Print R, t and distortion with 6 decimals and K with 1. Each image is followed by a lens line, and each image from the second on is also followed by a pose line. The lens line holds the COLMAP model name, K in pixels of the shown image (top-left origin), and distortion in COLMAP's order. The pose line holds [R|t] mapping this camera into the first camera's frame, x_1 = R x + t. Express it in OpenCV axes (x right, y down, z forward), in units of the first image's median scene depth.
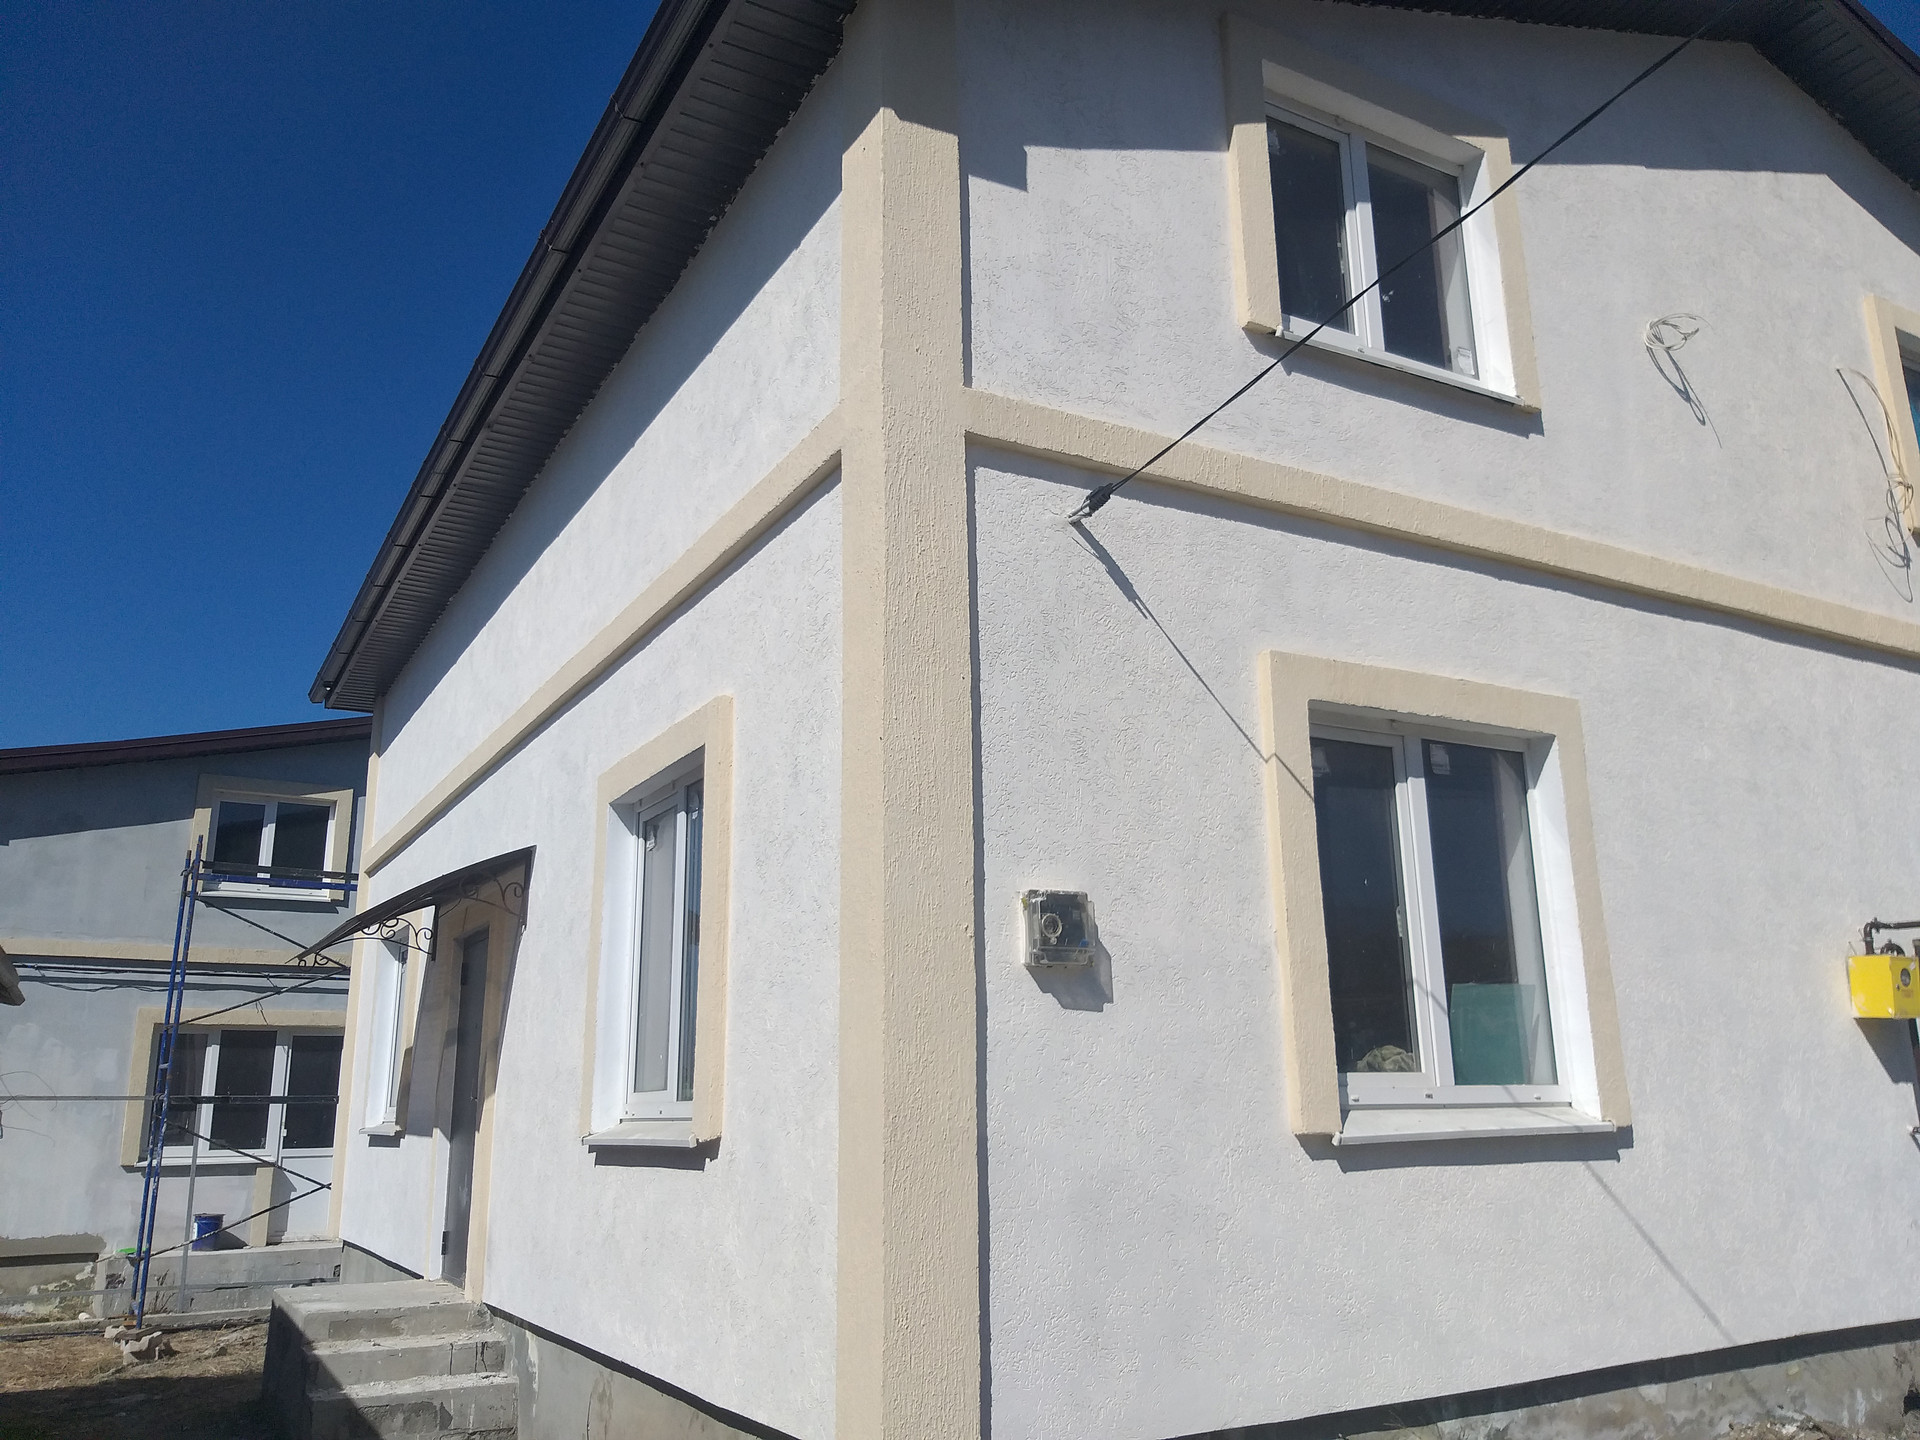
lens RADIAL K [[1527.0, 0, 960.0], [0, 1527.0, 720.0], [0, 0, 1]] dist [-0.004930, -0.013891]
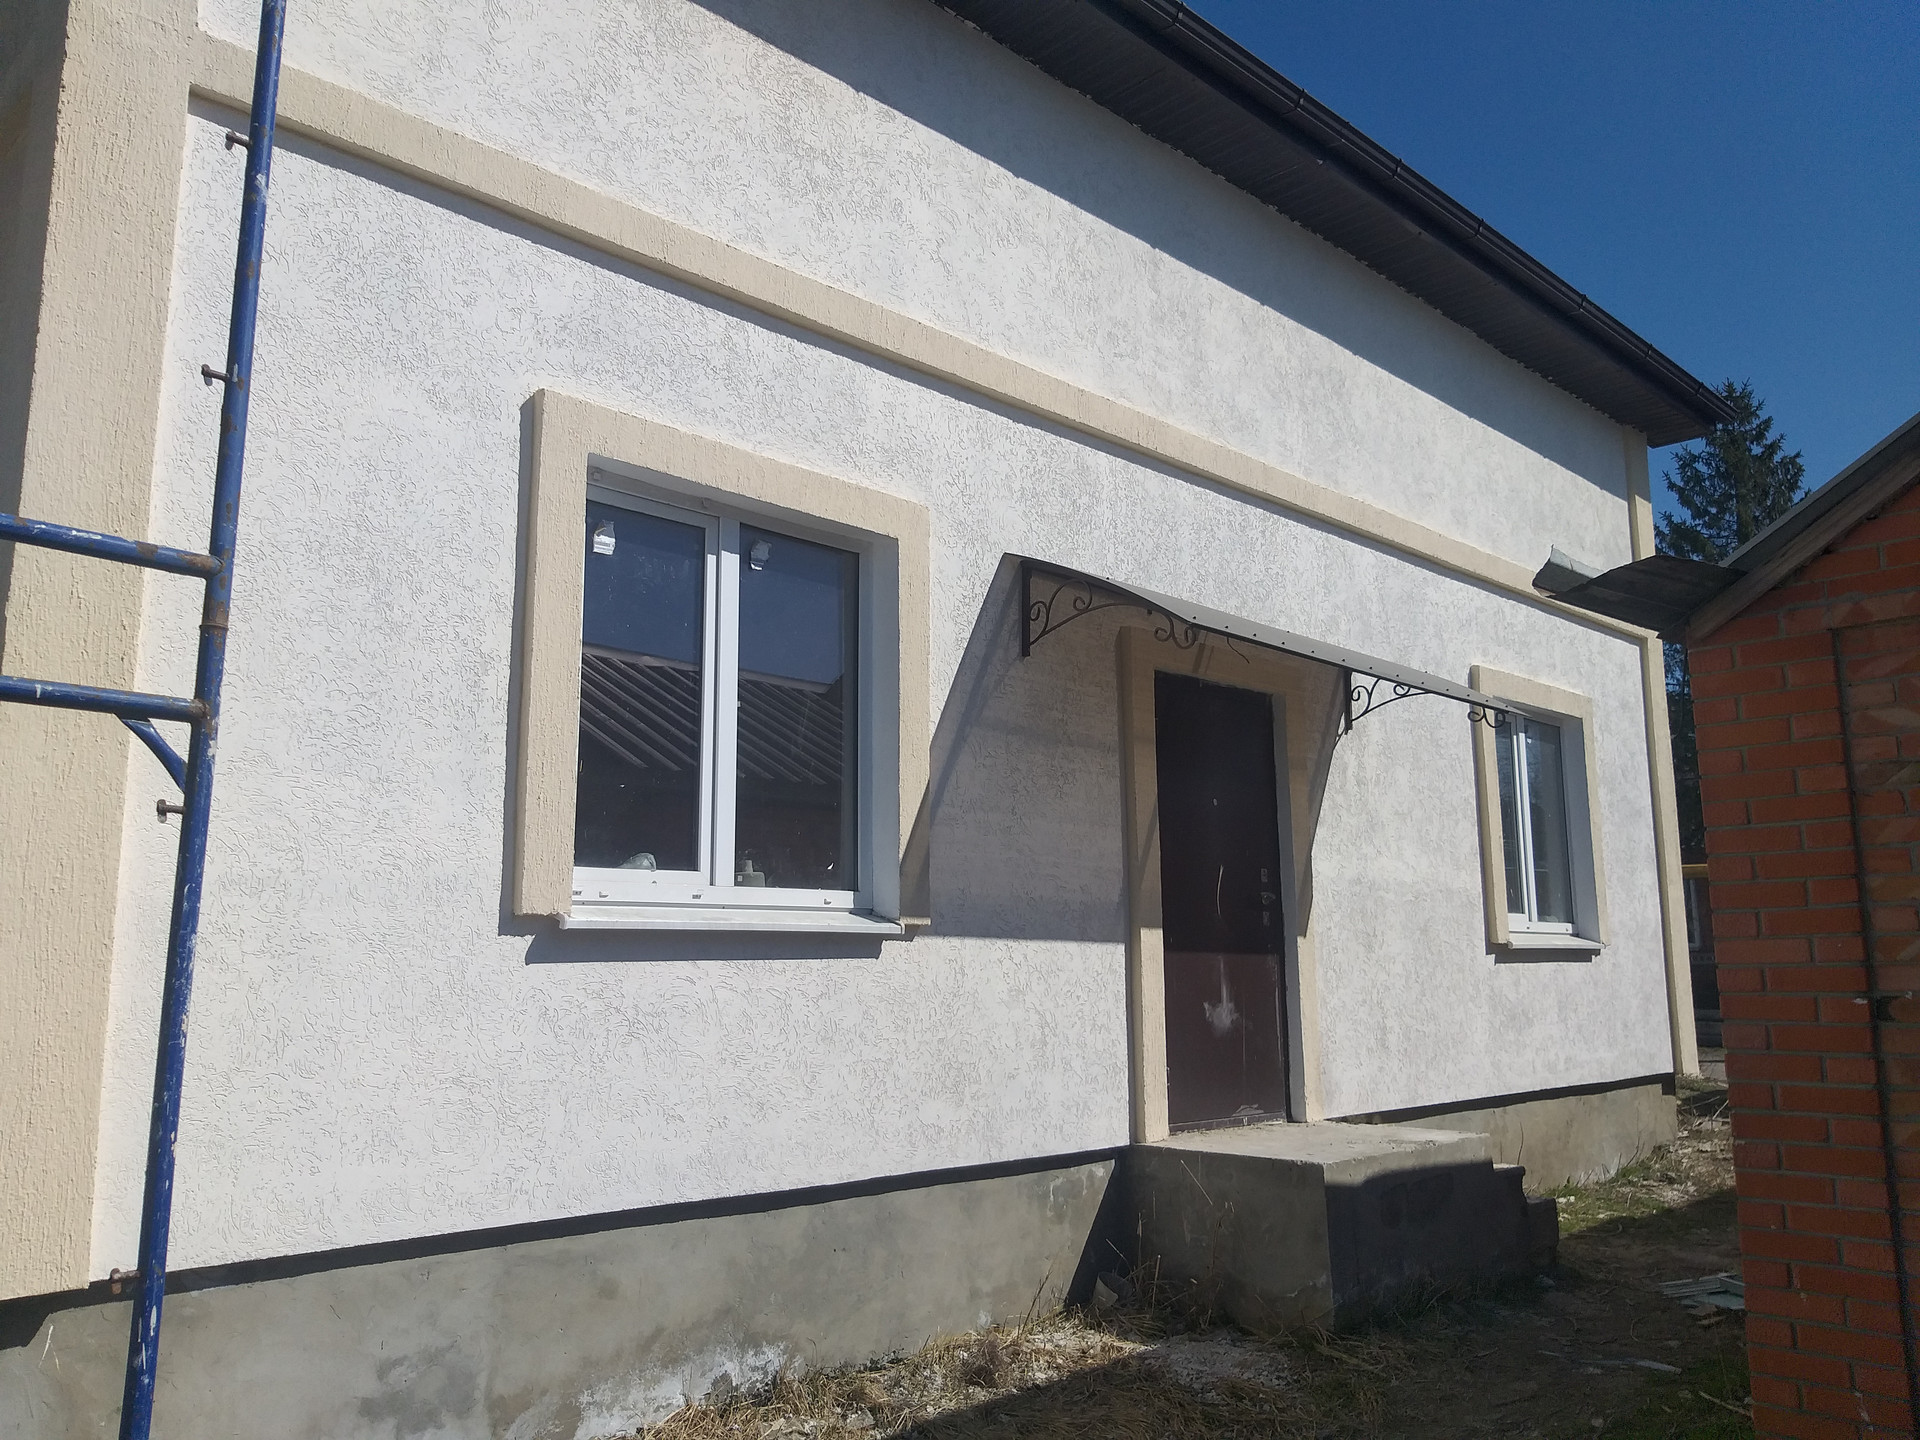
lens RADIAL K [[1527.0, 0, 960.0], [0, 1527.0, 720.0], [0, 0, 1]] dist [-0.004930, -0.013891]
pose [[0.958615, 0.071075, 0.275690, 0.175400], [-0.100949, 0.990277, 0.095715, 0.027788], [-0.266207, -0.119585, 0.956469, 0.056608]]
